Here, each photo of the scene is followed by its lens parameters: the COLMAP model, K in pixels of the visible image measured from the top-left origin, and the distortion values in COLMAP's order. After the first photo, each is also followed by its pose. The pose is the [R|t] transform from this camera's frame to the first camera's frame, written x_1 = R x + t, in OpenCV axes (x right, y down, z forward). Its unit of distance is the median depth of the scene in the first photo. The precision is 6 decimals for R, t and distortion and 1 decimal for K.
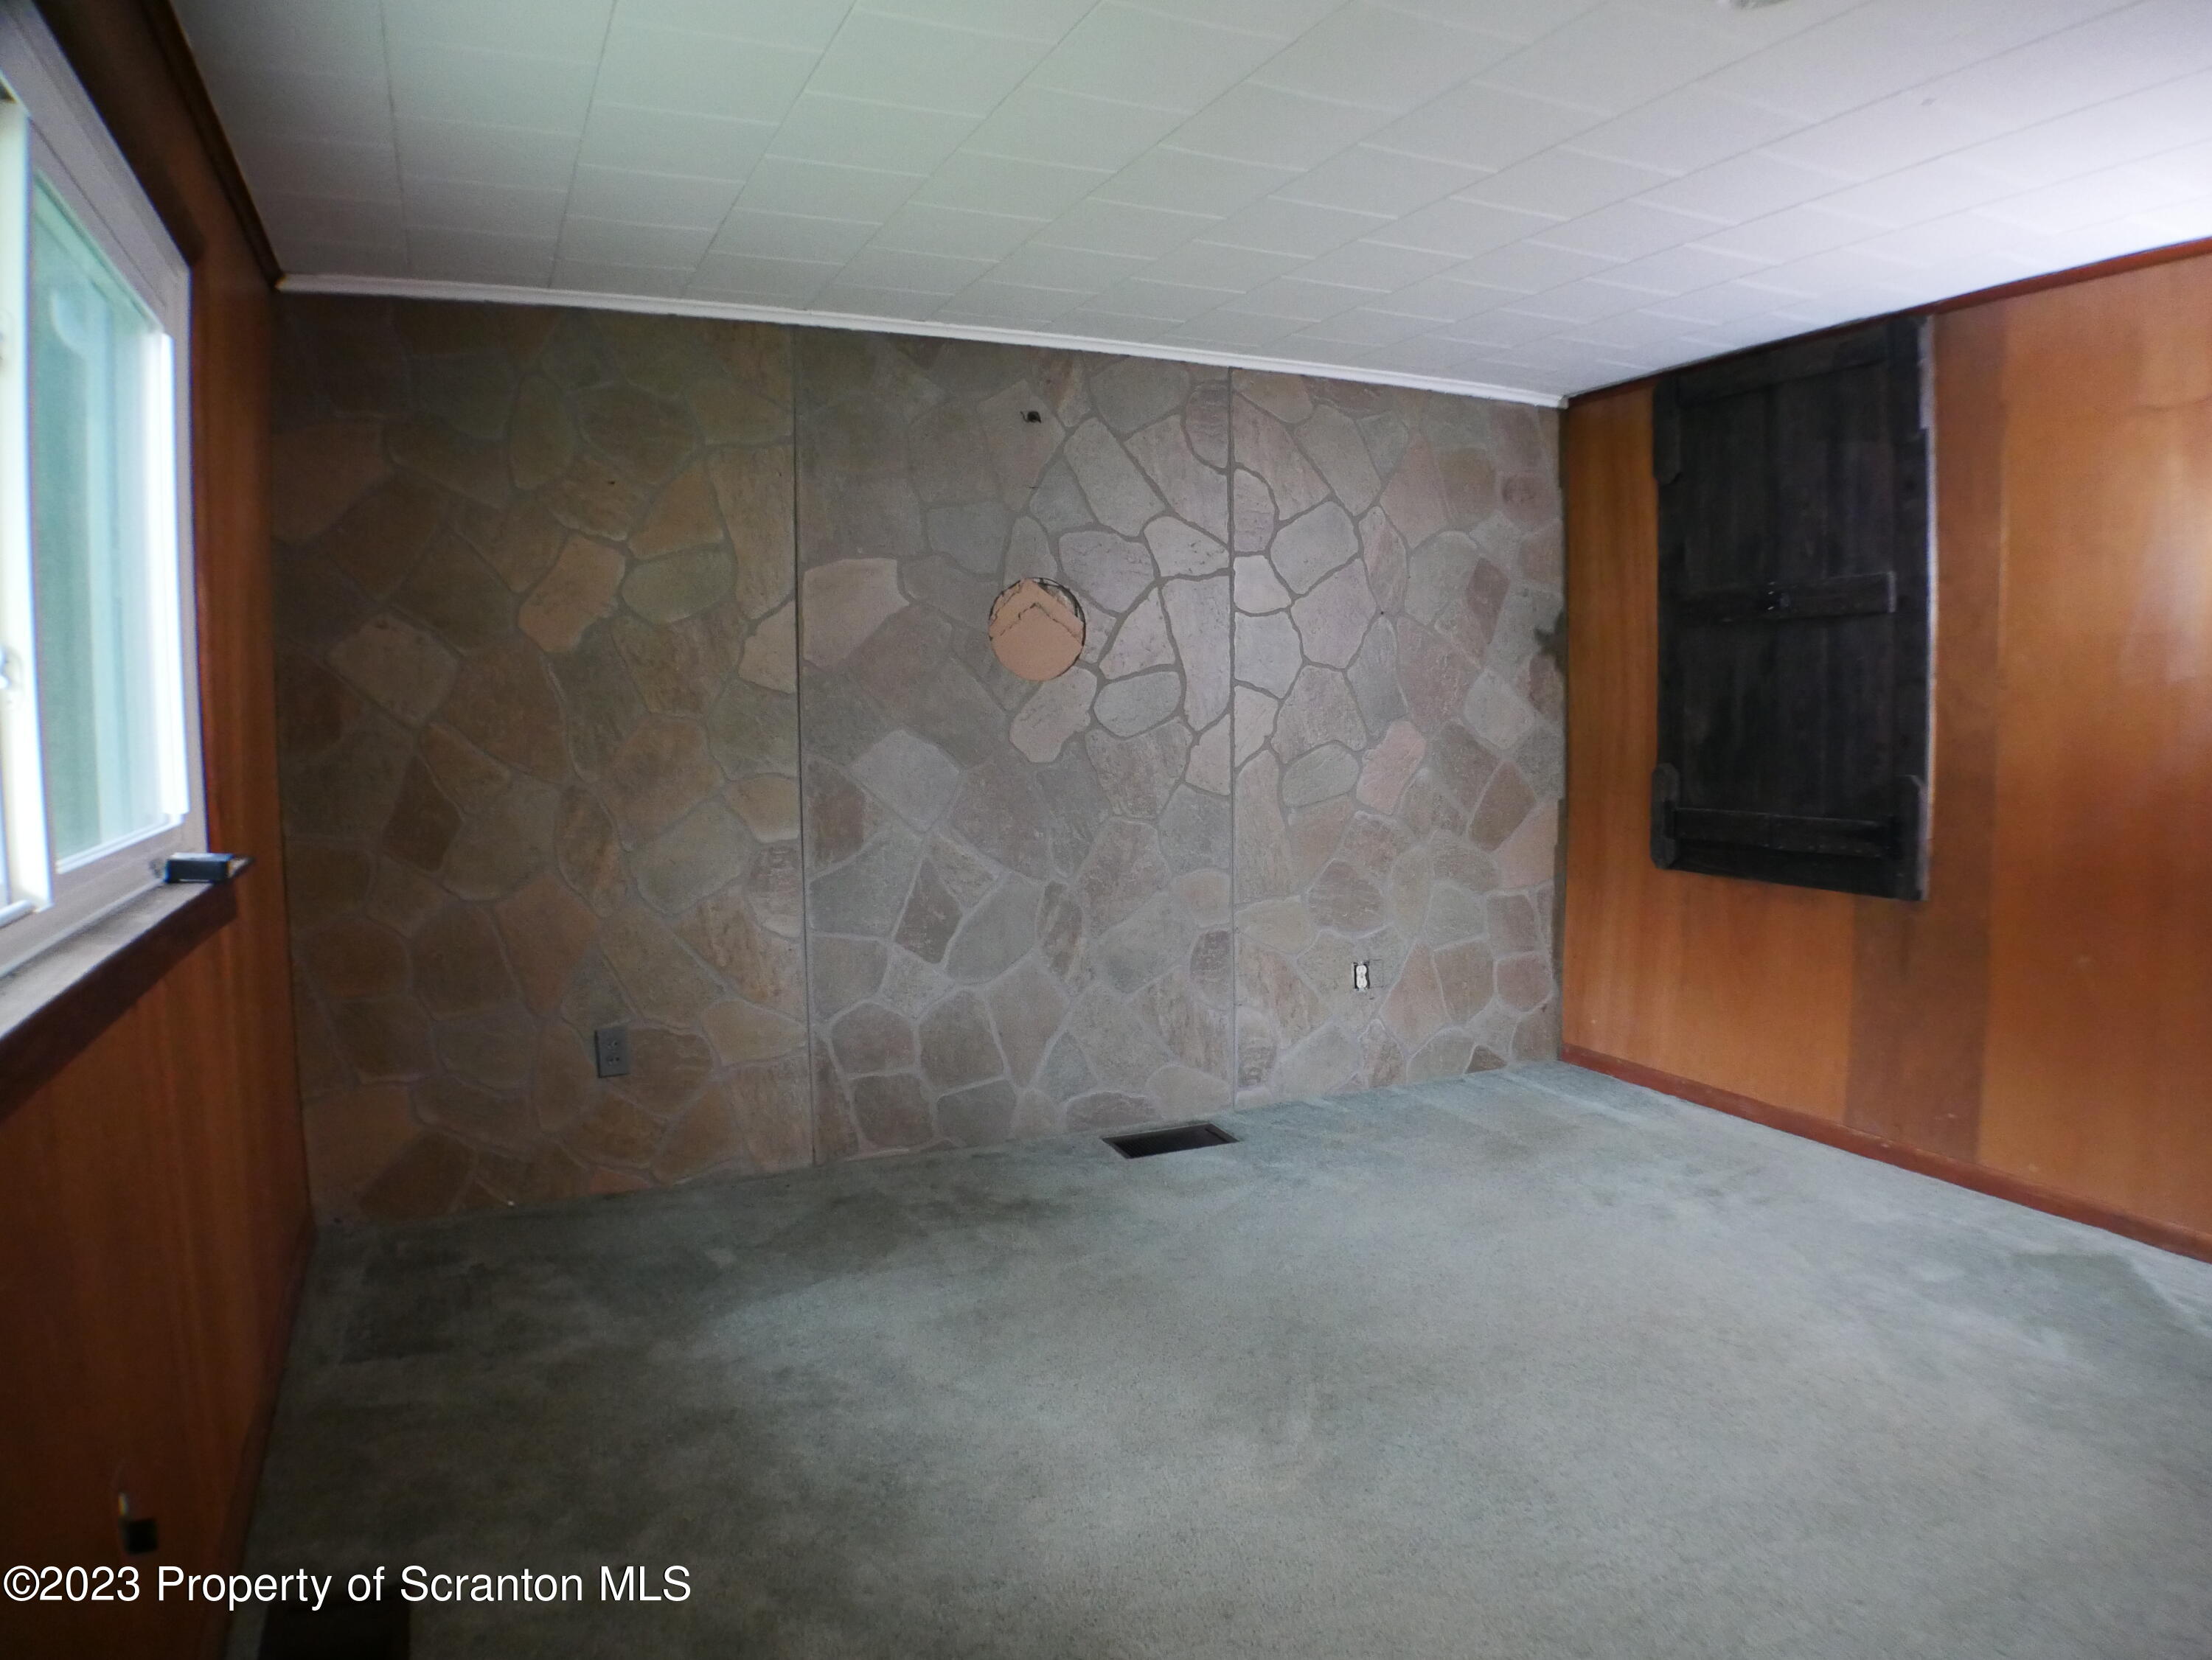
lens RADIAL K [[1458.7, 0, 1099.5], [0, 1458.7, 837.0], [0, 0, 1]] dist [-0.145690, 0.032965]
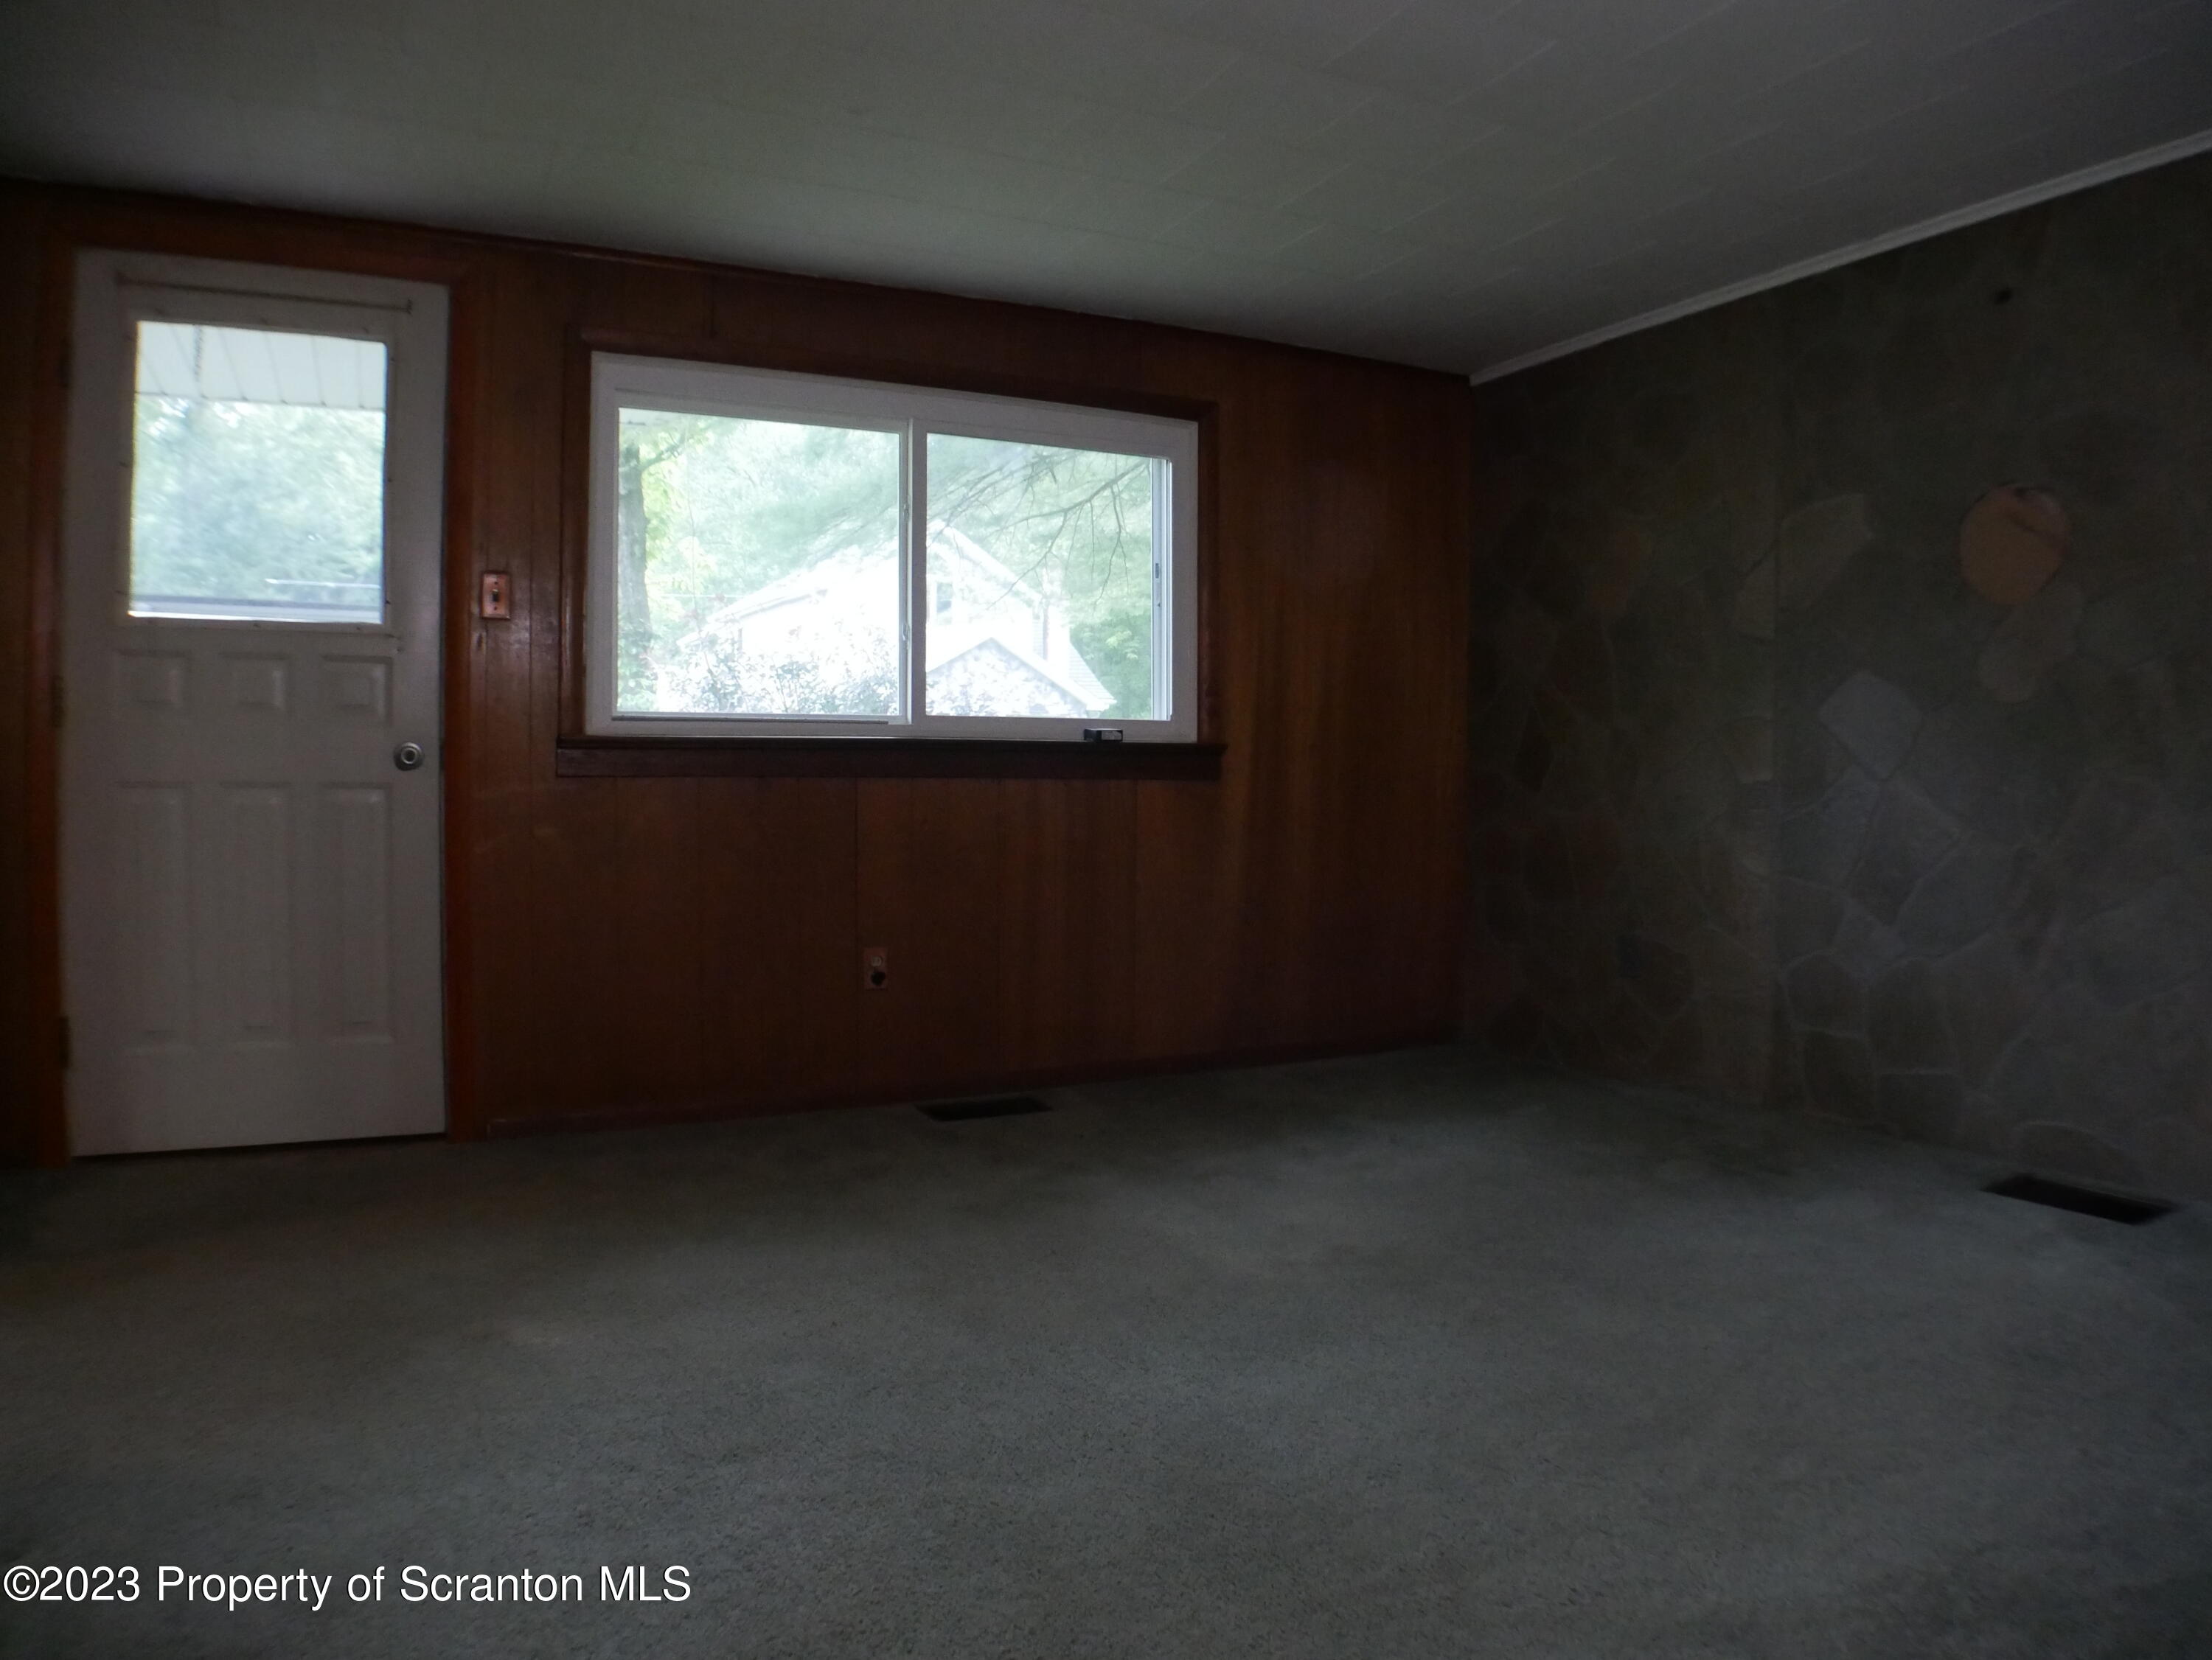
lens RADIAL K [[1458.7, 0, 1099.5], [0, 1458.7, 837.0], [0, 0, 1]] dist [-0.145690, 0.032965]
pose [[0.046559, 0.042672, -0.998004, 0.755512], [-0.093692, 0.994869, 0.038167, 0.046142], [0.994512, 0.091727, 0.050318, 0.471694]]
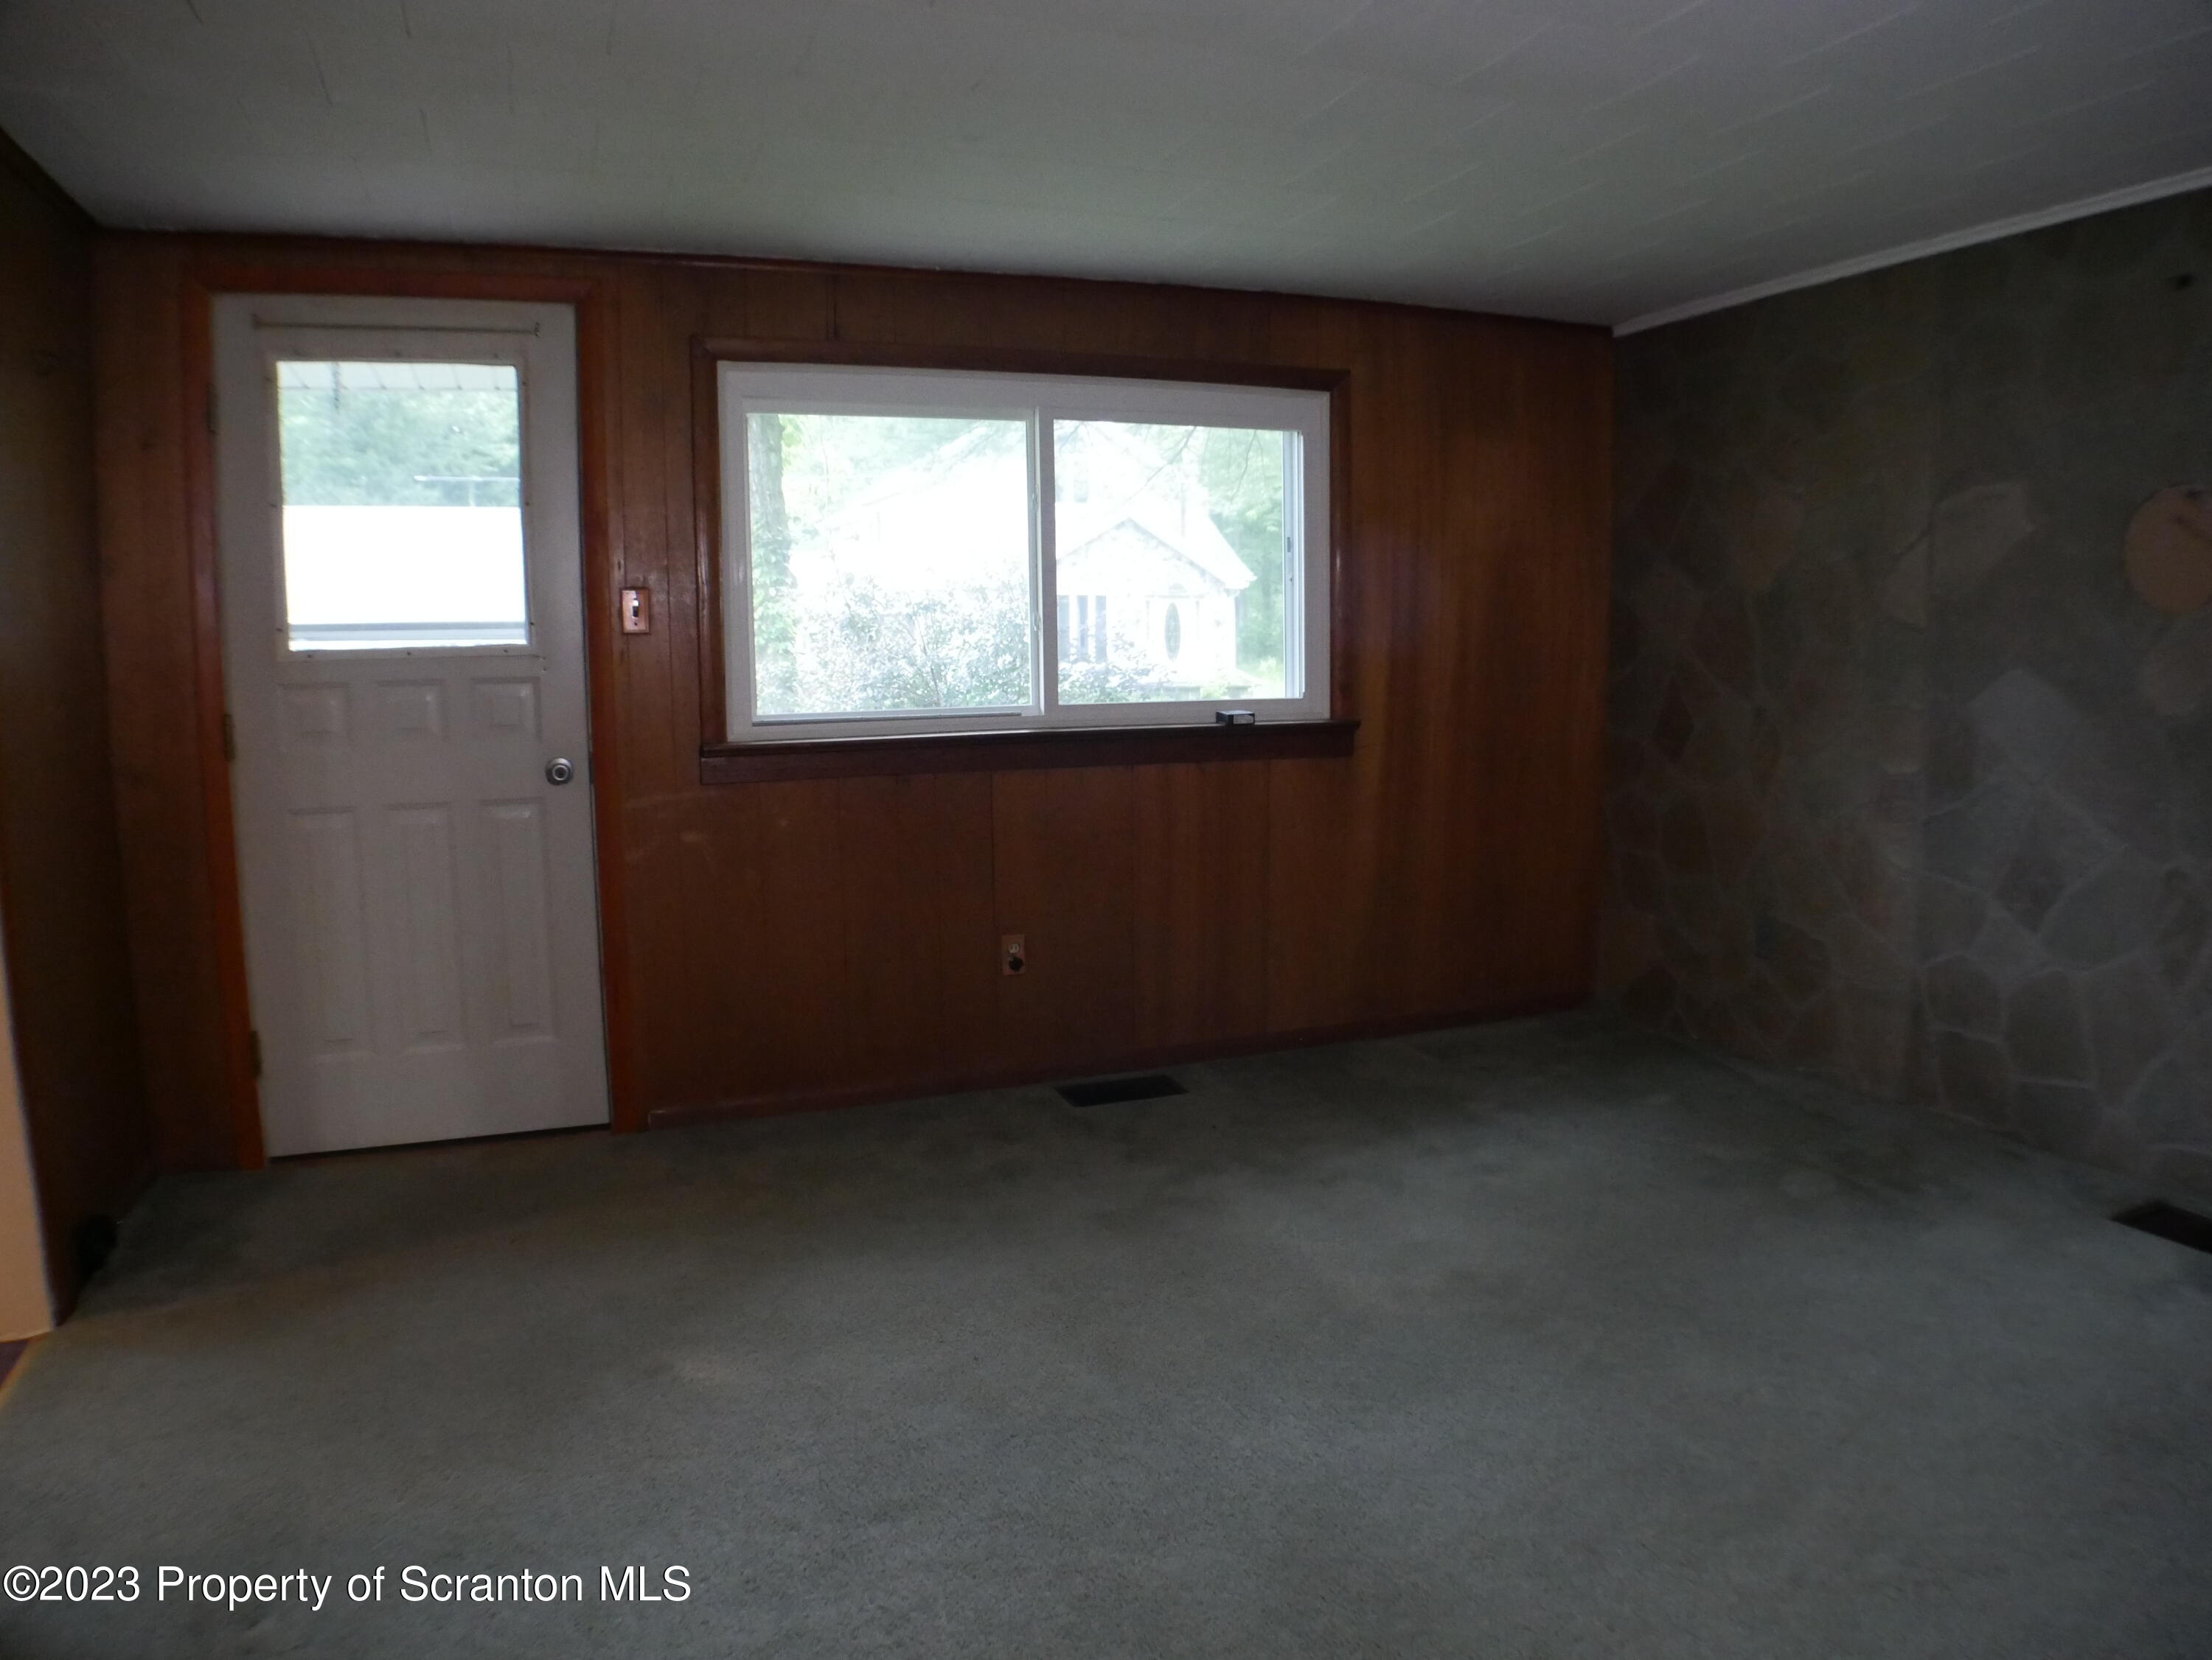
lens RADIAL K [[1458.7, 0, 1099.5], [0, 1458.7, 837.0], [0, 0, 1]] dist [-0.145690, 0.032965]
pose [[-0.049404, 0.135549, -0.989538, 0.760416], [-0.076562, 0.987319, 0.139067, -0.045085], [0.995840, 0.082632, -0.038399, 0.470223]]
